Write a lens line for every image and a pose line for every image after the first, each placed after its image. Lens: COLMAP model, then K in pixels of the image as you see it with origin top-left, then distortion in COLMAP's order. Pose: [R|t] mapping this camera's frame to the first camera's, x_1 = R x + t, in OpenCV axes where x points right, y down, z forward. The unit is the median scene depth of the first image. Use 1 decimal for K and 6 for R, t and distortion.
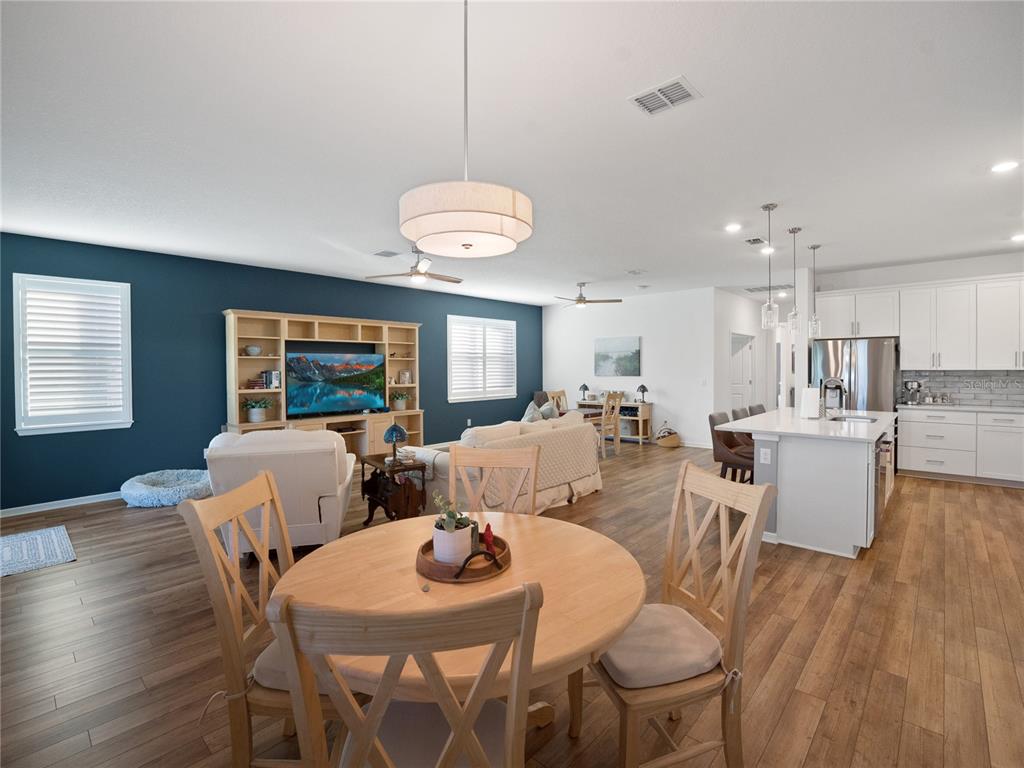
lens RADIAL K [[488.2, 0, 515.5], [0, 488.2, 363.7], [0, 0, 1]] dist [-0.024850, 0.000034]
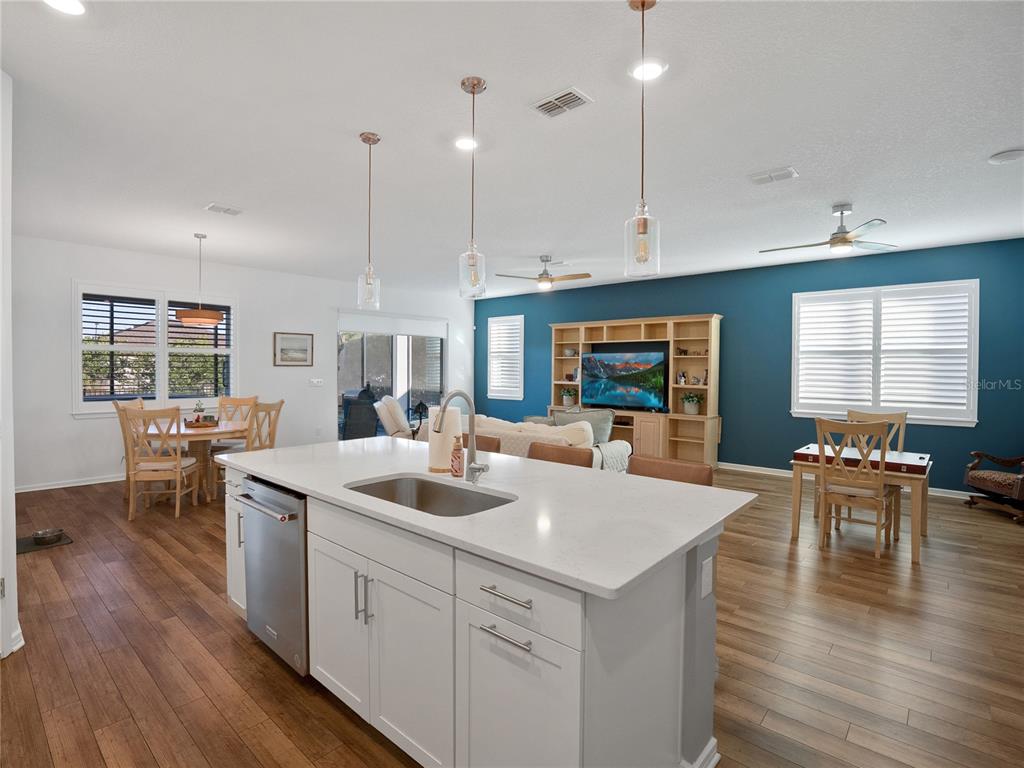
lens RADIAL K [[492.5, 0, 526.7], [0, 492.5, 373.3], [0, 0, 1]] dist [-0.023442, 0.000070]
pose [[0.041843, 0.021054, -0.998902, 0.712218], [0.002769, 0.999772, 0.021189, 0.000230], [0.999120, -0.003653, 0.041775, 0.728334]]
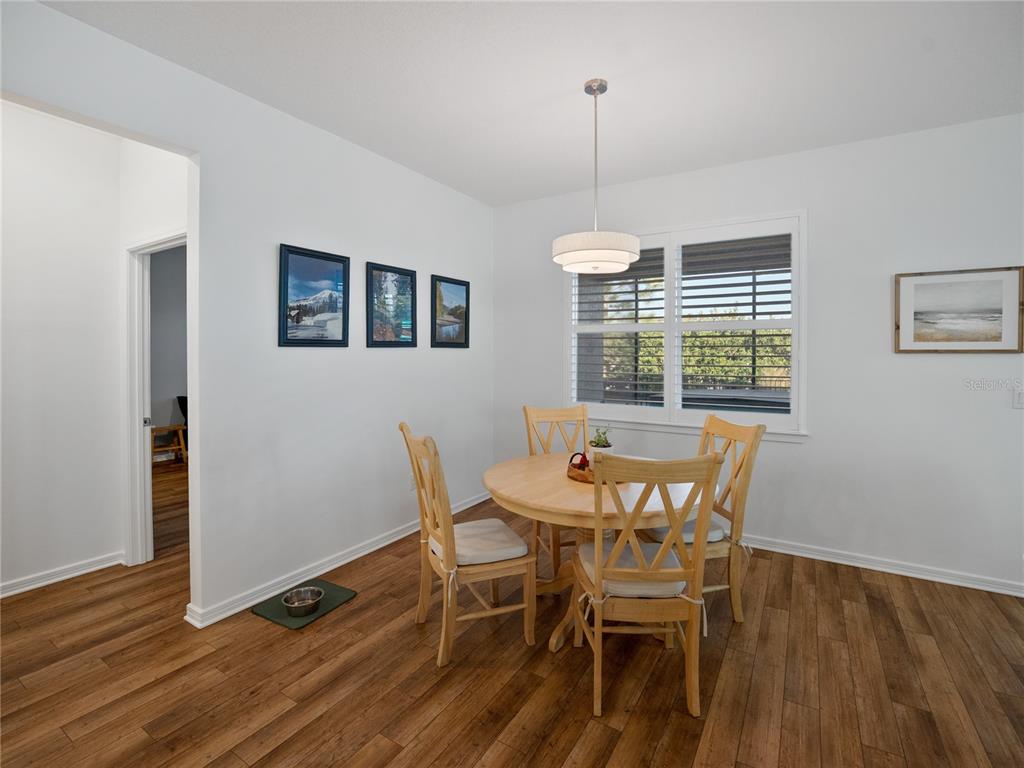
lens RADIAL K [[503.7, 0, 522.1], [0, 503.7, 372.3], [0, 0, 1]] dist [-0.024082, -0.000076]
pose [[-0.978766, 0.012060, -0.204627, 0.108558], [0.006019, 0.999528, 0.030119, 0.007313], [0.204894, 0.028248, -0.978377, 0.618117]]
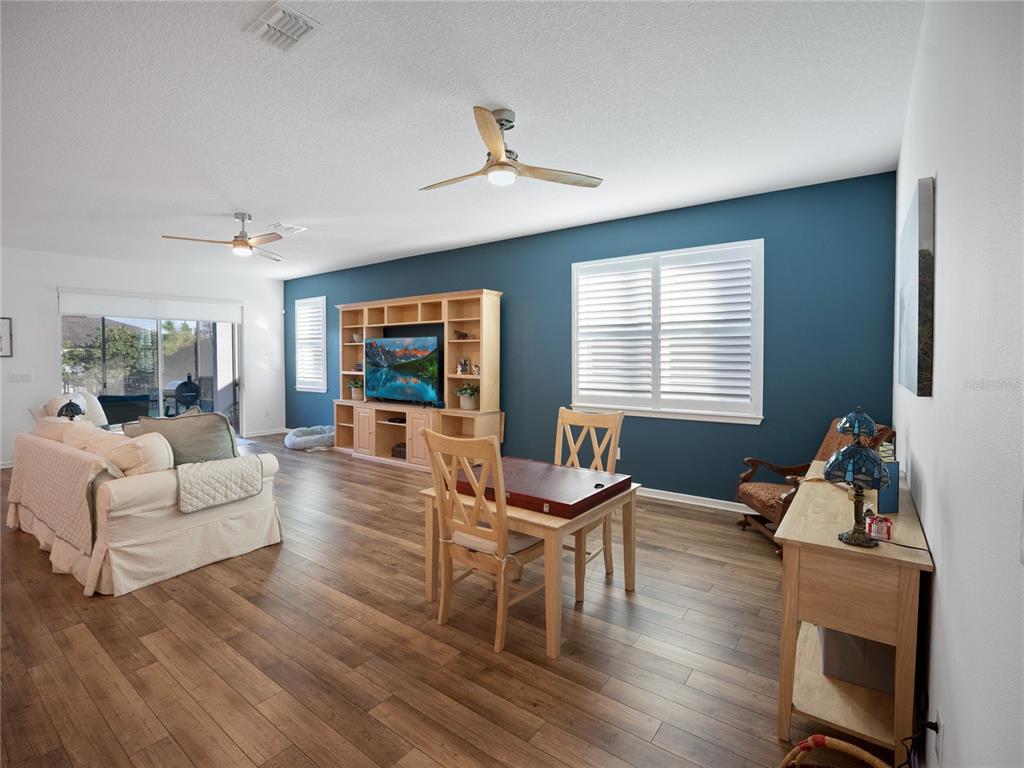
lens RADIAL K [[446.8, 0, 511.5], [0, 446.8, 367.1], [0, 0, 1]] dist [-0.022864, 0.000168]
pose [[0.136478, 0.033146, -0.990088, 0.498779], [0.011021, 0.999327, 0.034974, 0.007759], [0.990582, -0.015685, 0.136021, 1.071787]]
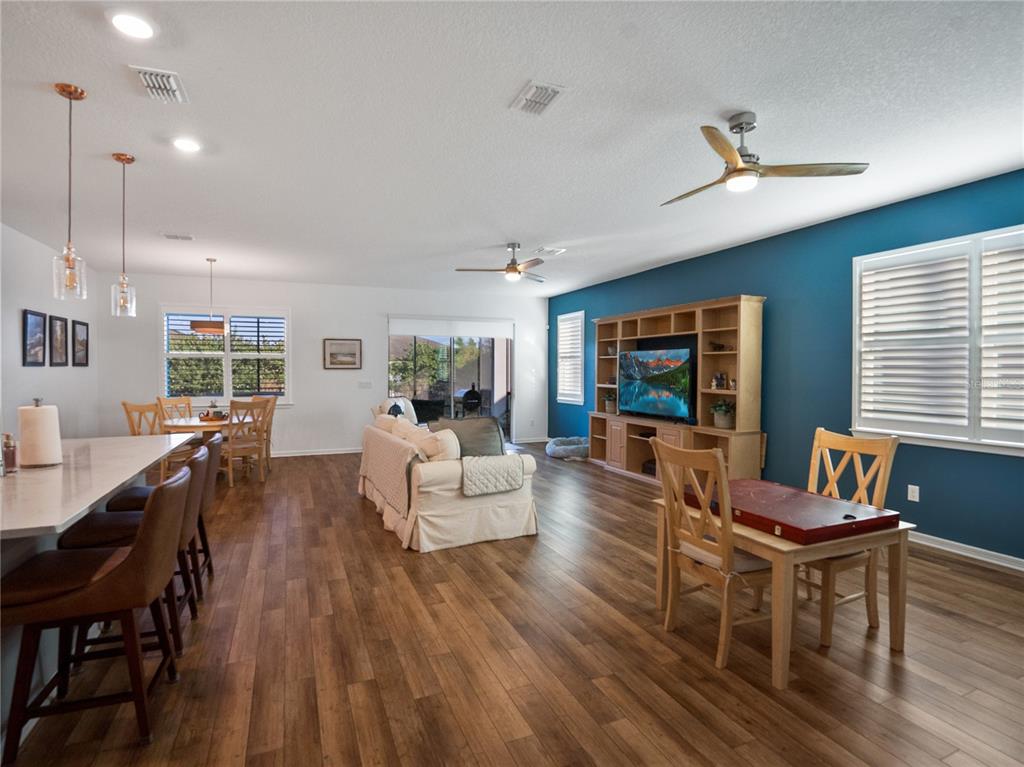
lens RADIAL K [[503.7, 0, 522.1], [0, 503.7, 371.8], [0, 0, 1]] dist [-0.024082, -0.000076]
pose [[-0.388847, 0.012797, -0.921213, 0.574638], [0.012162, 0.999888, 0.008757, 0.007689], [0.921222, -0.007799, -0.388959, 1.116310]]
